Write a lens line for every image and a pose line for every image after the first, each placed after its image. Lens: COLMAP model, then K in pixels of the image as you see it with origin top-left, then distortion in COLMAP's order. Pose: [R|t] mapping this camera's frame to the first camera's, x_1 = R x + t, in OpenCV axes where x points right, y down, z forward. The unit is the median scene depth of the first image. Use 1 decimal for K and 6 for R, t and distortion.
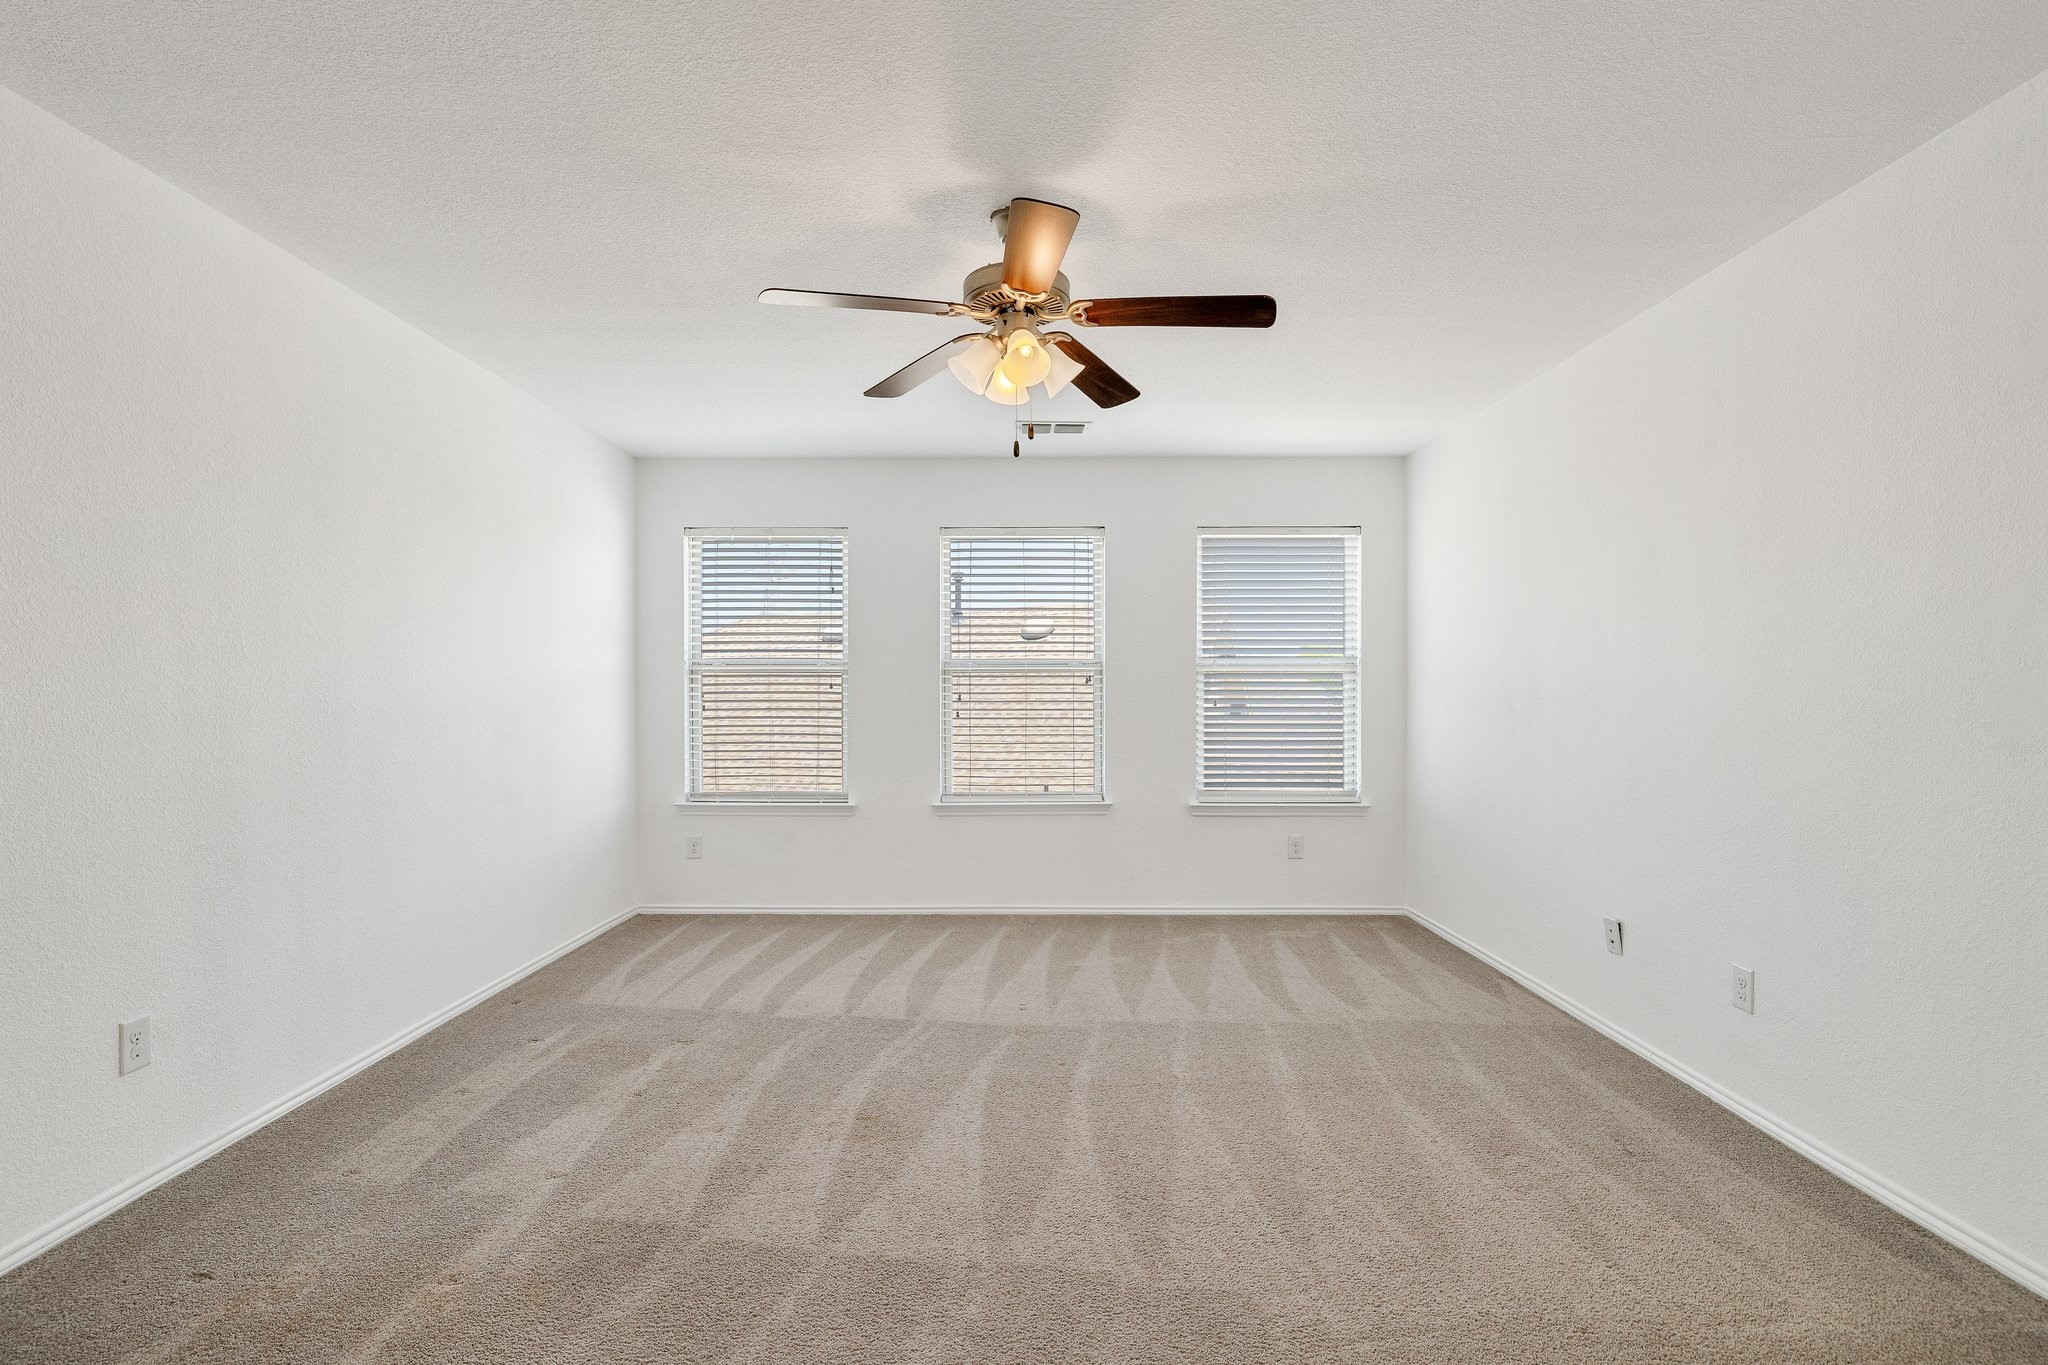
lens RADIAL K [[971.9, 0, 1032.1], [0, 971.9, 696.8], [0, 0, 1]] dist [-0.003887, -0.000012]
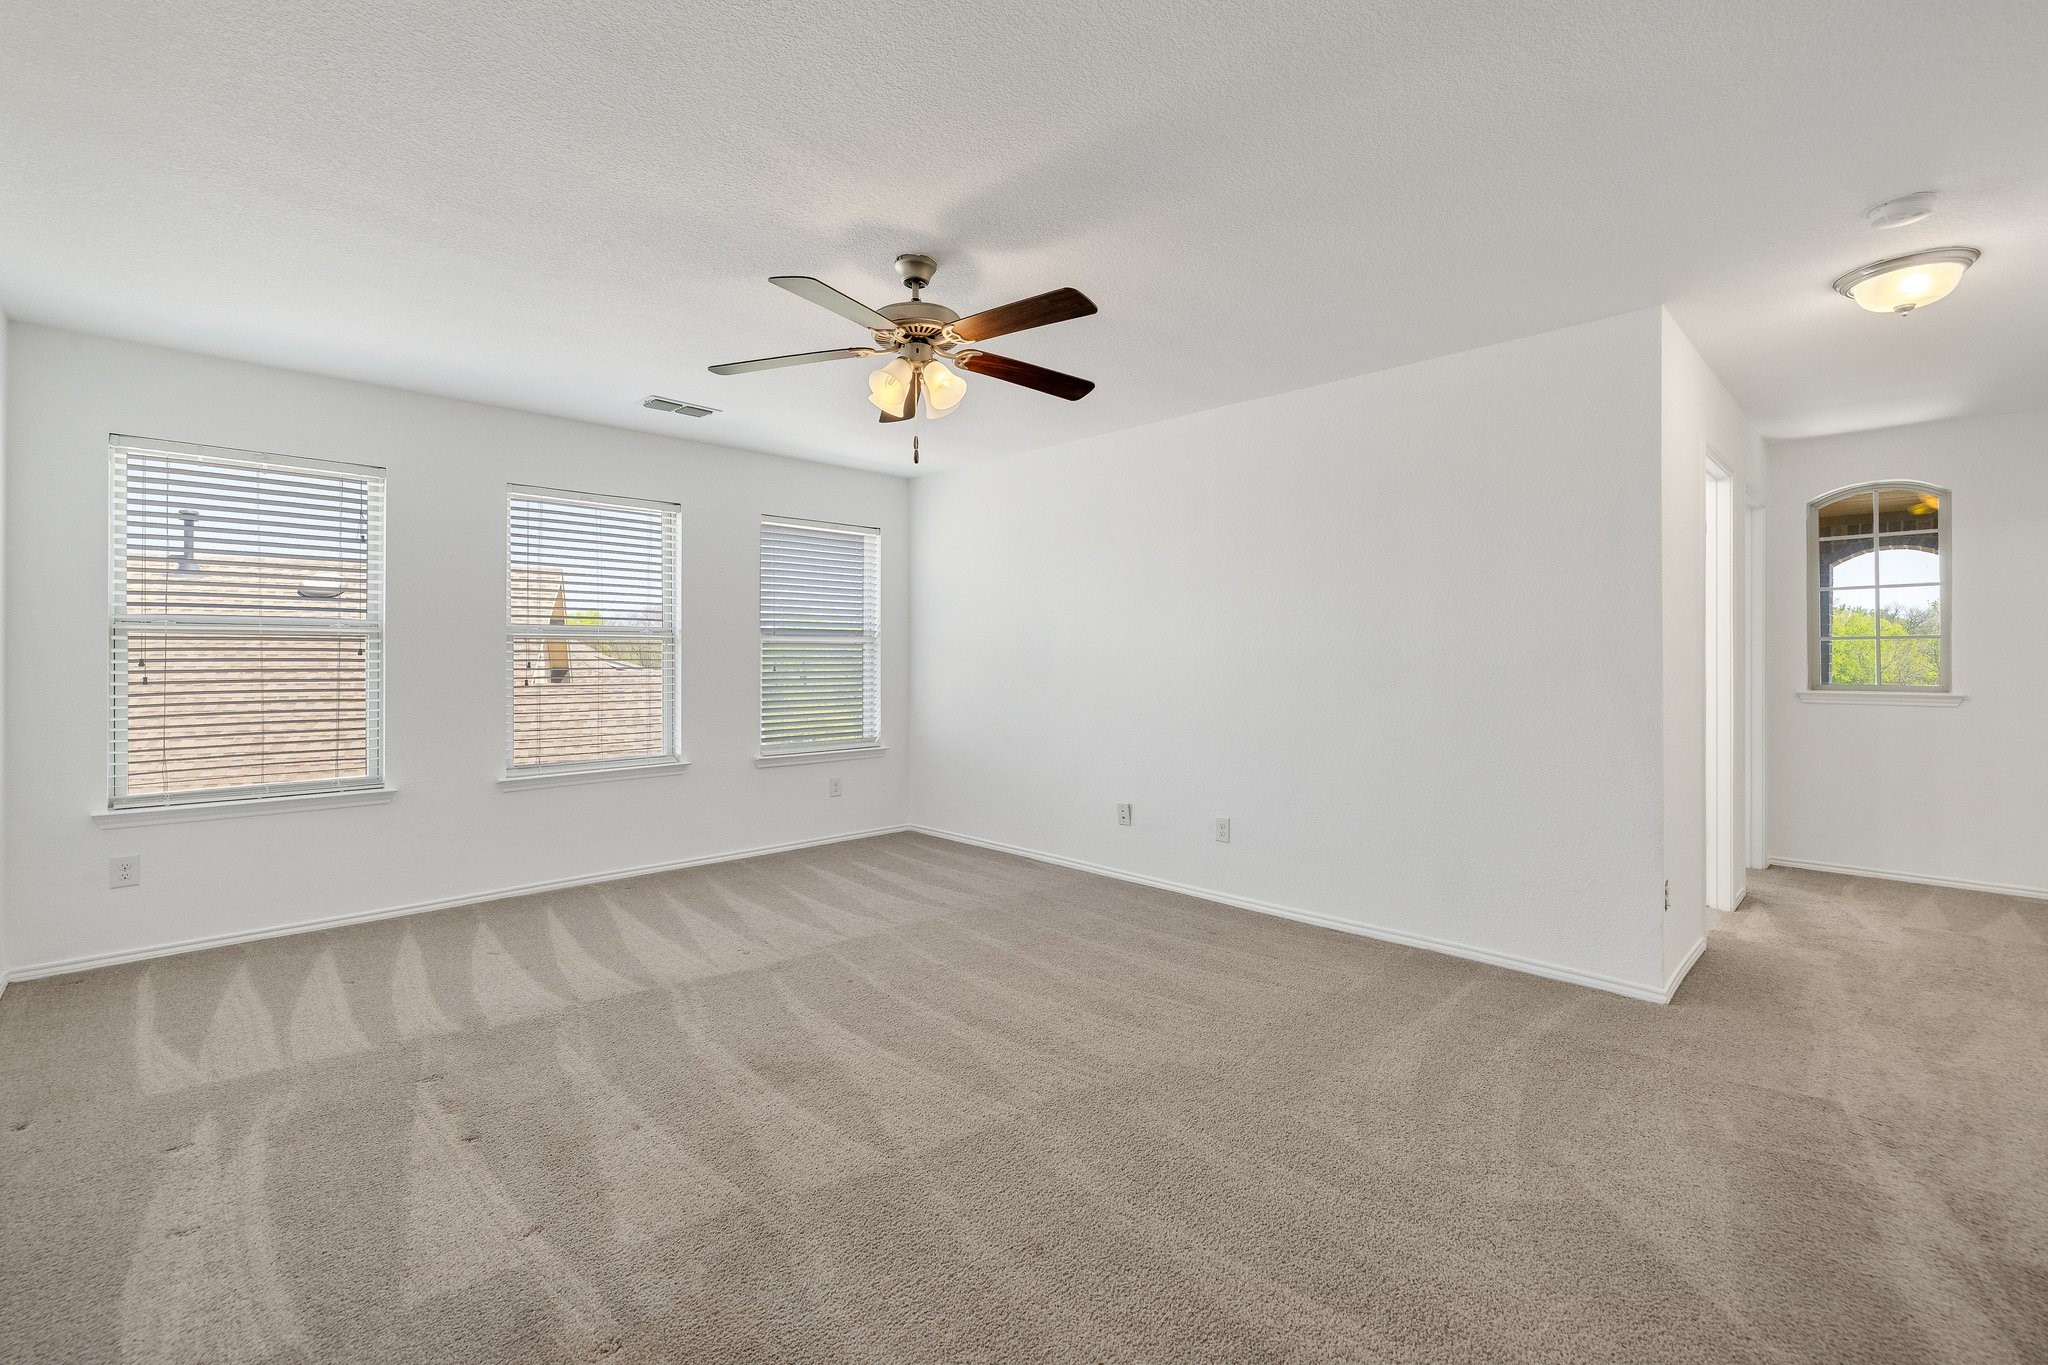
lens RADIAL K [[835.4, 0, 1040.2], [0, 835.4, 660.4], [0, 0, 1]] dist [0.001407, -0.000288]
pose [[0.728004, -0.001445, 0.685572, -0.383525], [0.002152, 0.999998, -0.000177, -0.003437], [-0.685570, 0.001604, 0.728005, 0.092083]]
